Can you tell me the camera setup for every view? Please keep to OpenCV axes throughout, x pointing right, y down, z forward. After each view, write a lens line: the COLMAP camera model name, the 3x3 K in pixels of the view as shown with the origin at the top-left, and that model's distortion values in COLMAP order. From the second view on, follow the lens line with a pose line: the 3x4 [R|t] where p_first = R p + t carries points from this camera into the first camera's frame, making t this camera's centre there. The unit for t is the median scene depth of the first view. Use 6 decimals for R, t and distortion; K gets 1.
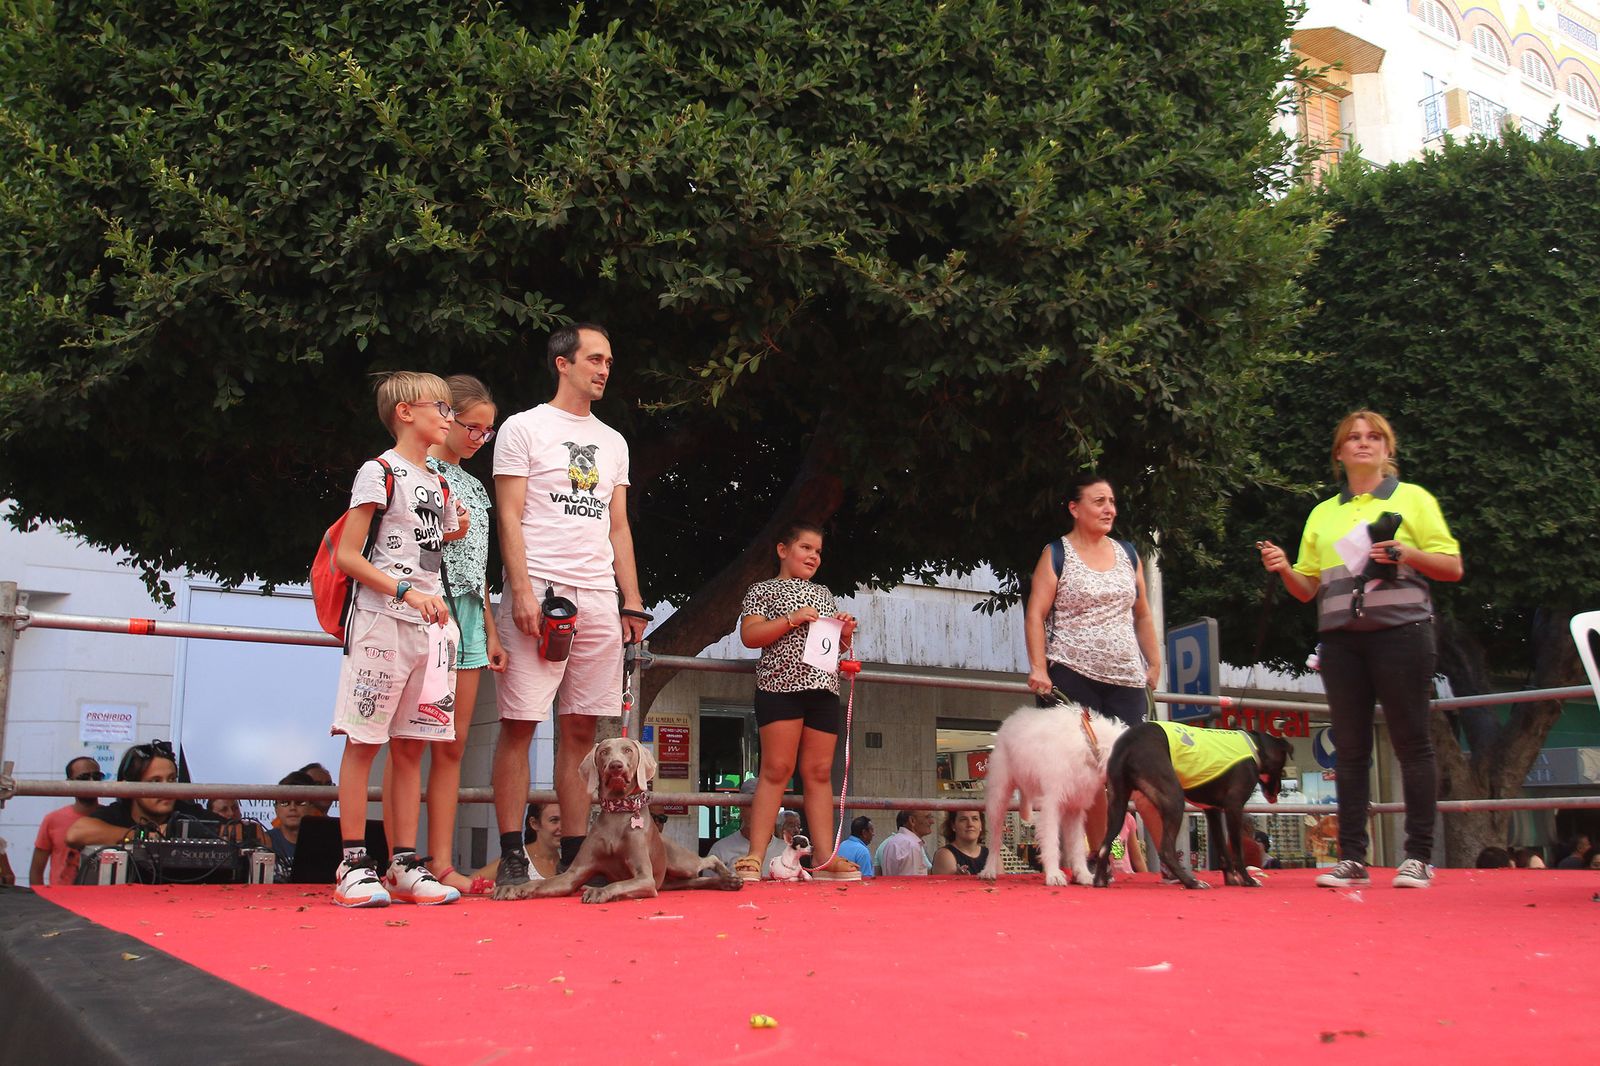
lens RADIAL K [[1466.9, 0, 793.9], [0, 1466.9, 558.7], [0, 0, 1]] dist [-0.058550, 0.000000]
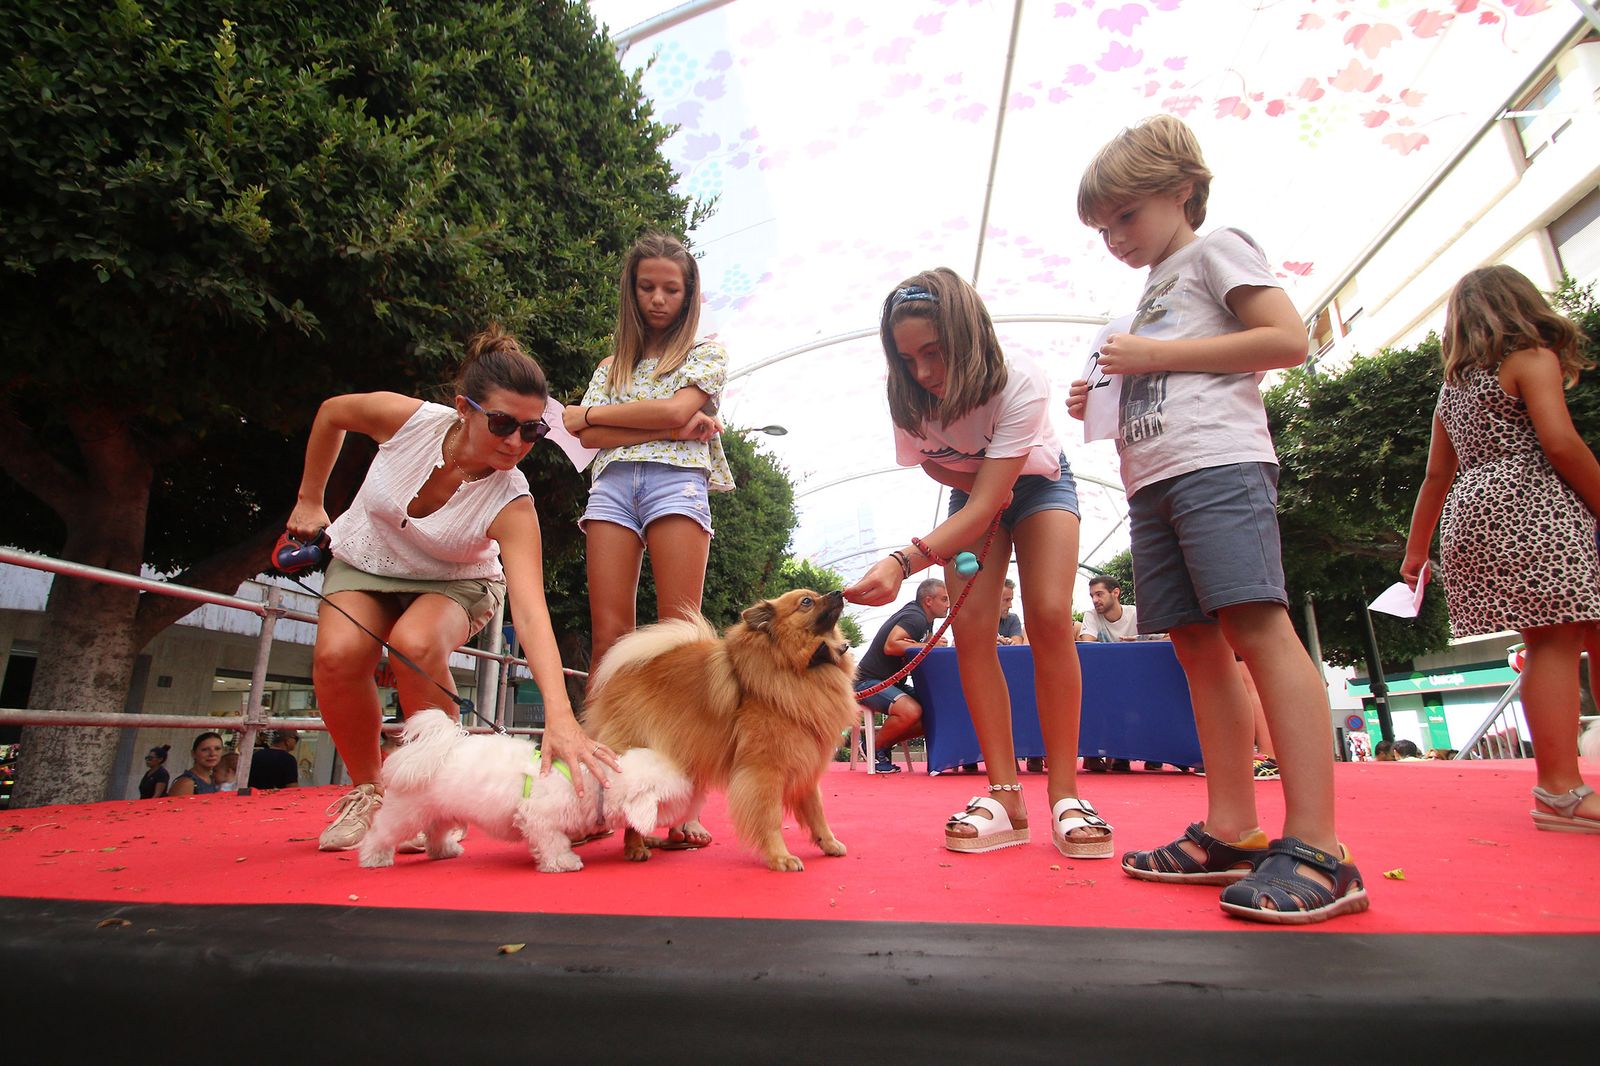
lens RADIAL K [[737.4, 0, 790.6], [0, 737.4, 544.8], [0, 0, 1]] dist [0.007582, -0.013857]
pose [[0.647438, 0.184583, 0.739427, -0.184421], [-0.126325, 0.982798, -0.134726, 0.026454], [-0.751575, -0.006181, 0.659618, 0.163306]]
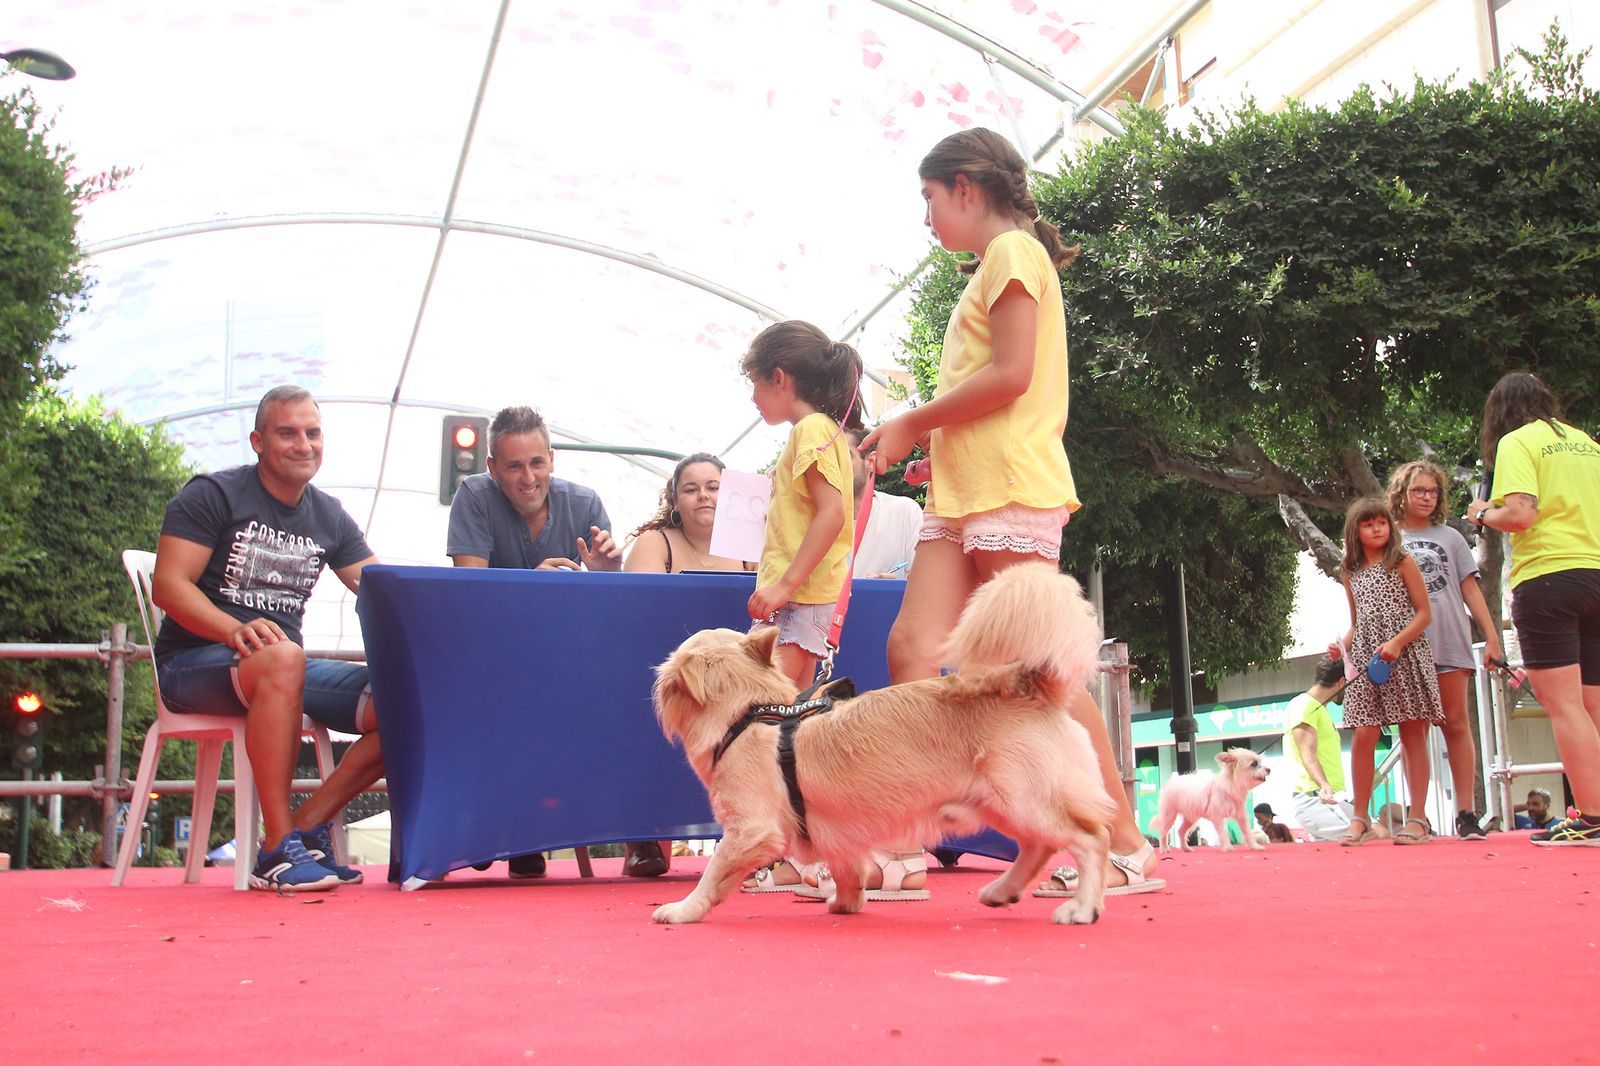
lens RADIAL K [[1576.2, 0, 801.2], [0, 1576.2, 544.8], [0, 0, 1]] dist [-0.064511, 0.000000]
pose [[0.244960, 0.158101, 0.956556, -0.109559], [-0.153497, 0.980495, -0.122750, 0.045795], [-0.957305, -0.116759, 0.264450, 0.221545]]
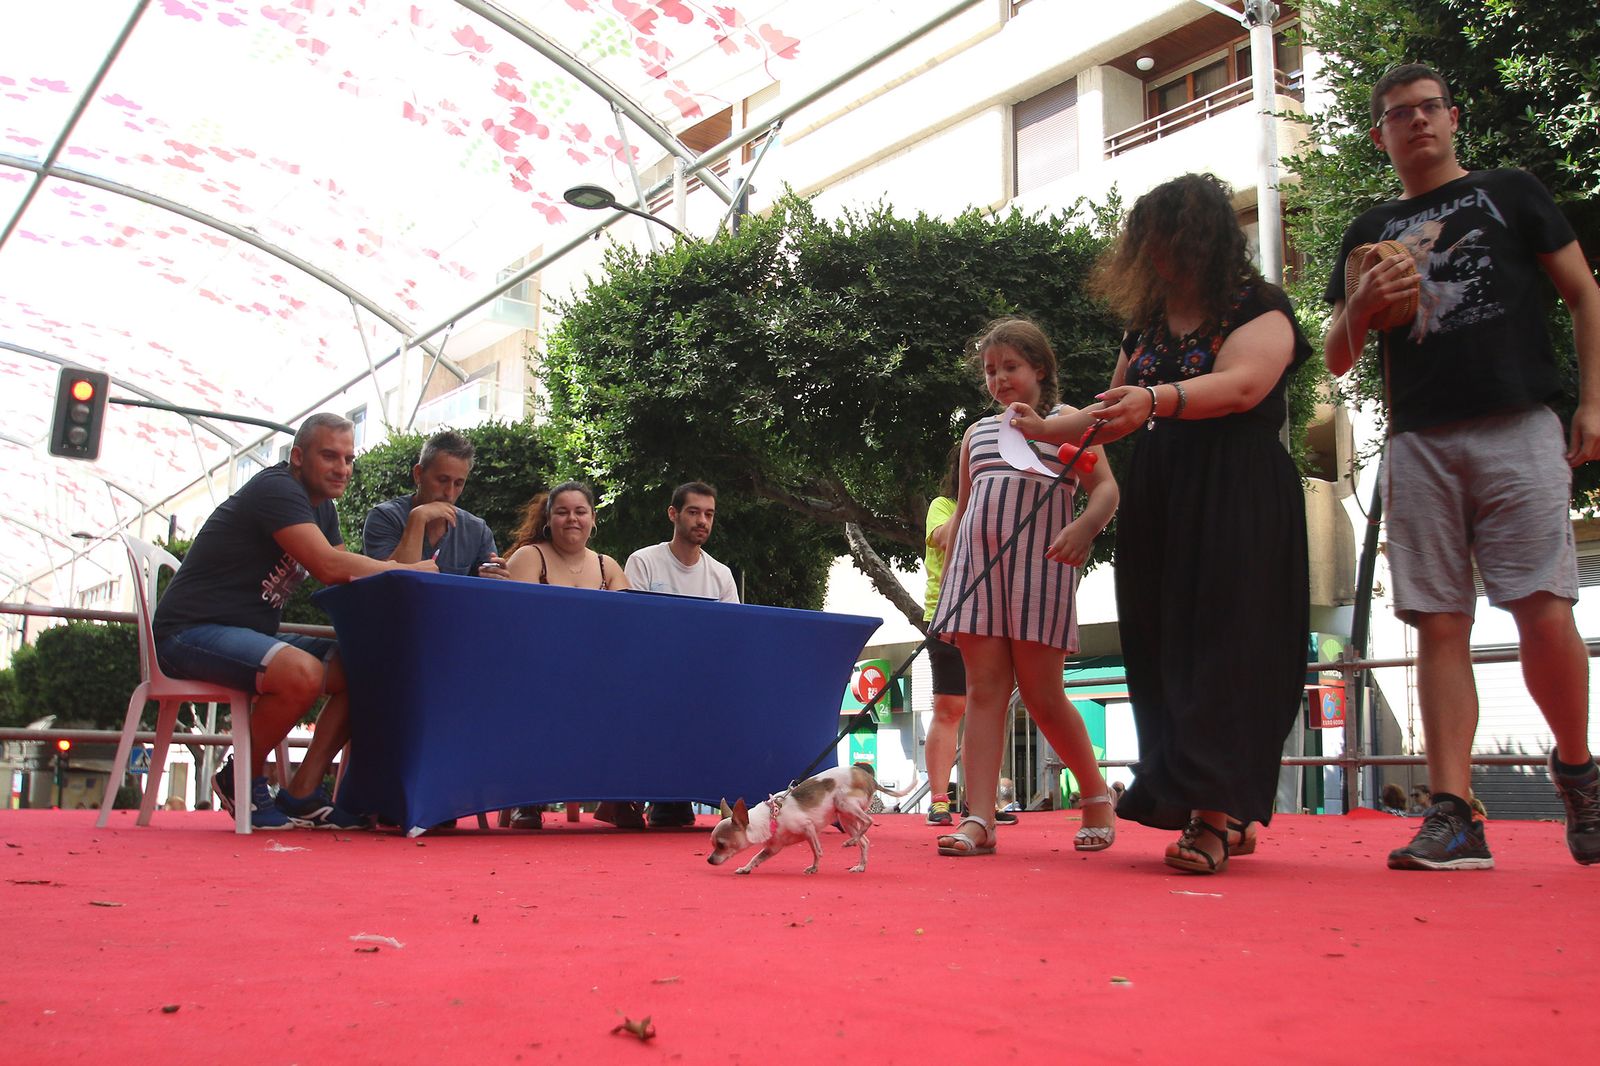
lens RADIAL K [[1466.9, 0, 768.6], [0, 1466.9, 535.2], [0, 0, 1]] dist [-0.058550, 0.000000]
pose [[-0.080759, 0.159583, 0.983876, -0.219210], [-0.193039, 0.965906, -0.172514, 0.066158], [-0.977862, -0.203859, -0.047200, 0.350799]]
